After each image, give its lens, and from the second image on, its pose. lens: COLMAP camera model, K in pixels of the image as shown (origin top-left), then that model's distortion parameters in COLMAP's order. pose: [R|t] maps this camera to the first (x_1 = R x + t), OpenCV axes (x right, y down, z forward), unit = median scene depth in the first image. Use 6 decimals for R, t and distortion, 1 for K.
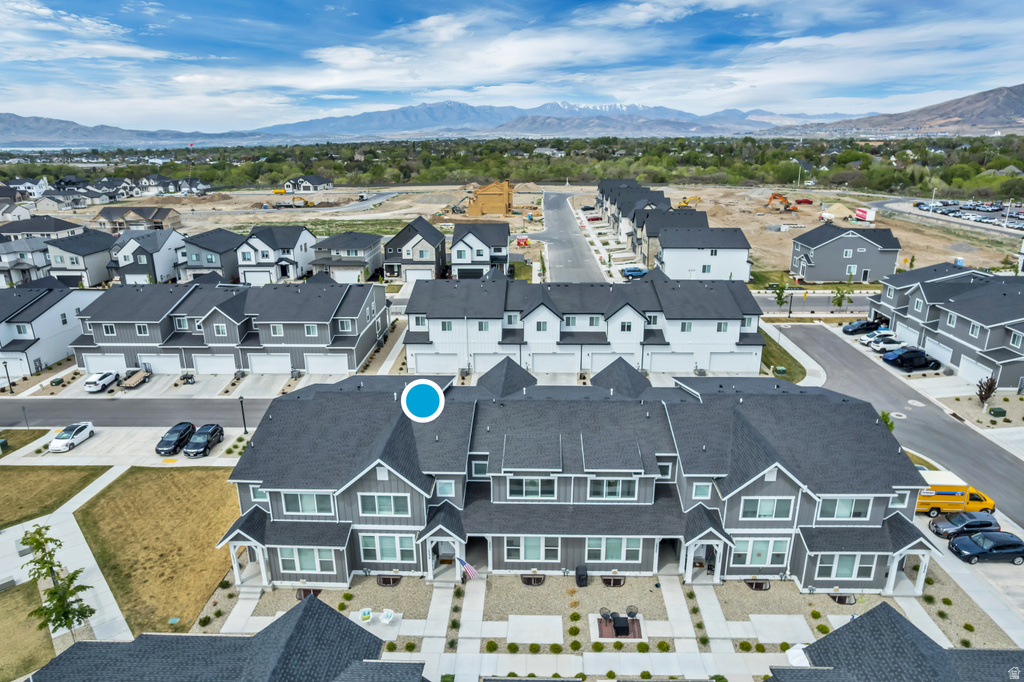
lens RADIAL K [[655.8, 0, 517.3], [0, 655.8, 339.7], [0, 0, 1]] dist [-0.080254, 0.074182]
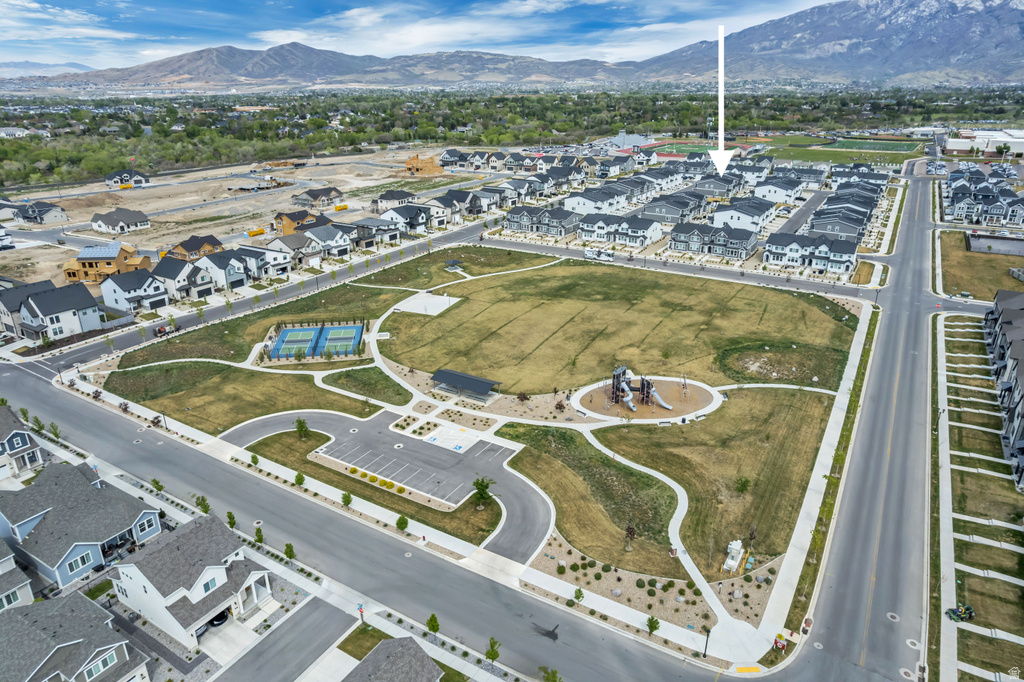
lens RADIAL K [[655.8, 0, 515.8], [0, 655.8, 334.3], [0, 0, 1]] dist [-0.080254, 0.074182]
pose [[0.492440, -0.305125, 0.815108, -4.288121], [0.257176, 0.945727, 0.198650, -0.157885], [-0.831483, 0.111803, 0.544184, -0.514019]]
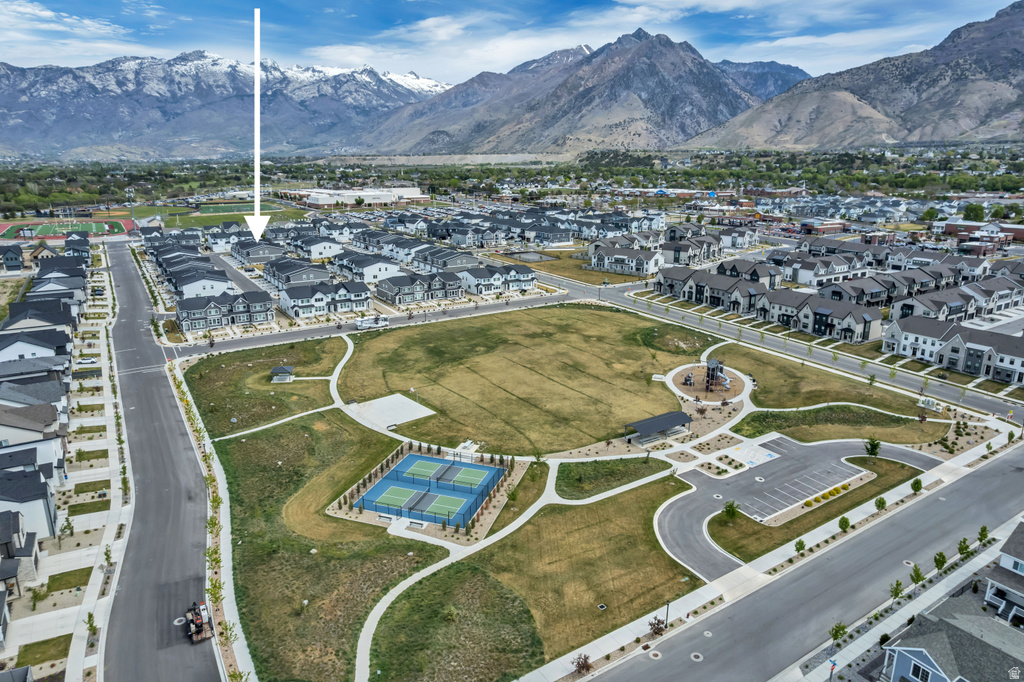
lens RADIAL K [[655.8, 0, 515.8], [0, 655.8, 337.8], [0, 0, 1]] dist [-0.080254, 0.074182]
pose [[-0.564266, -0.210730, 0.798246, -4.099485], [0.249883, 0.877932, 0.408404, -0.651931], [-0.786869, 0.429916, -0.442730, 1.285138]]
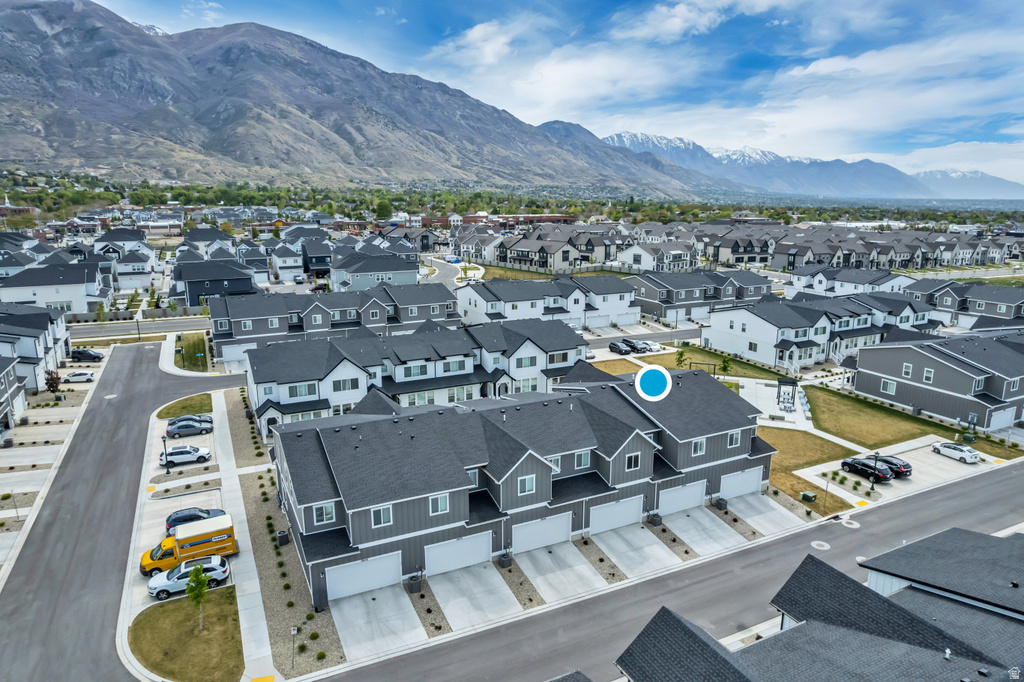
lens RADIAL K [[655.8, 0, 516.9], [0, 655.8, 336.7], [0, 0, 1]] dist [-0.080254, 0.074182]
pose [[-0.882100, 0.105586, -0.459076, 0.352836], [-0.138283, 0.873577, 0.466628, -0.320928], [0.450308, 0.475095, -0.755982, 1.006257]]
